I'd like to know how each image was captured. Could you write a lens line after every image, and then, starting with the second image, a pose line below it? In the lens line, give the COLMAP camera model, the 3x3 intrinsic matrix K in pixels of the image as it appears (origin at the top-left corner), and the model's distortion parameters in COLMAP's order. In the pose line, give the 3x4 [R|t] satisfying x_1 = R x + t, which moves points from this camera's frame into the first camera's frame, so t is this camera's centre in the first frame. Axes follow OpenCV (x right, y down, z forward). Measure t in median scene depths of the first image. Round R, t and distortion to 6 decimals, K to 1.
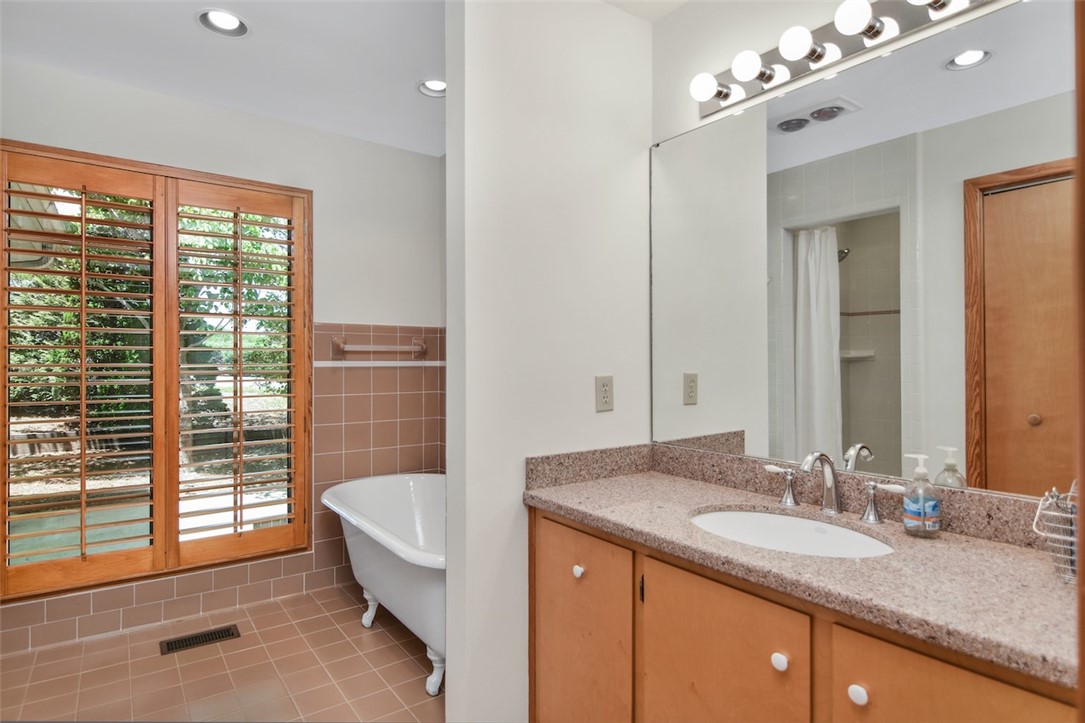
lens RADIAL K [[586.8, 0, 544.1], [0, 586.8, 361.8], [0, 0, 1]] dist [-0.001251, -0.000108]
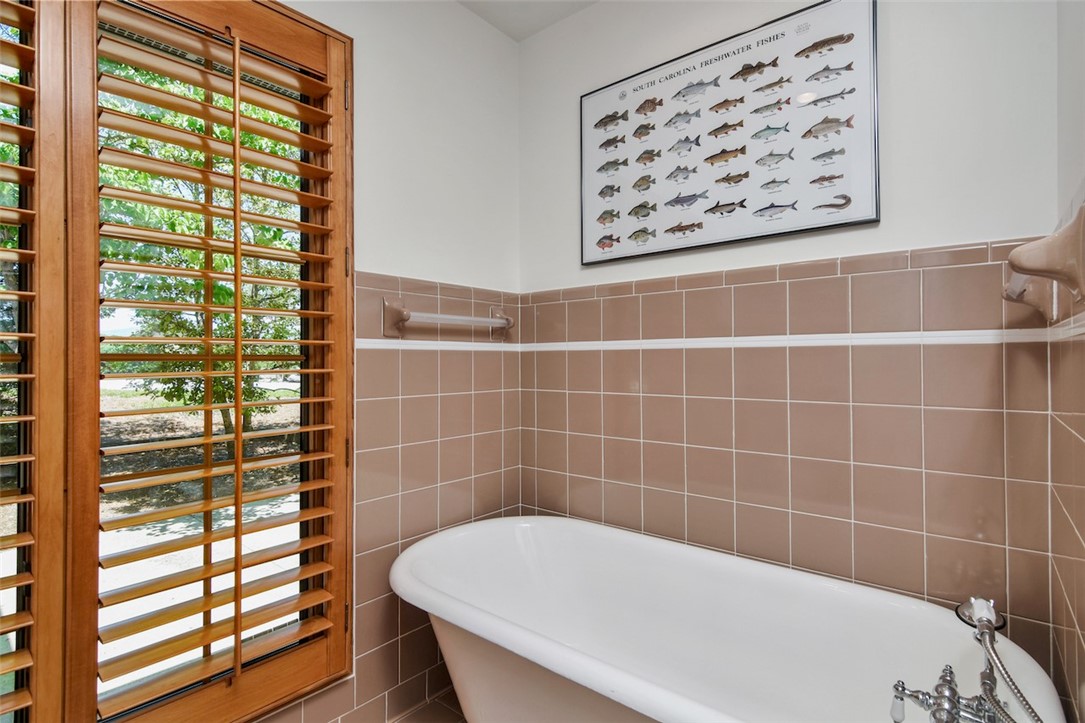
lens RADIAL K [[531.7, 0, 540.3], [0, 531.7, 358.2], [0, 0, 1]] dist [-0.005932, -0.000428]
pose [[0.971863, -0.001086, 0.235546, -0.334364], [0.002793, 0.999972, -0.006915, 0.021354], [-0.235532, 0.007378, 0.971839, 0.452859]]
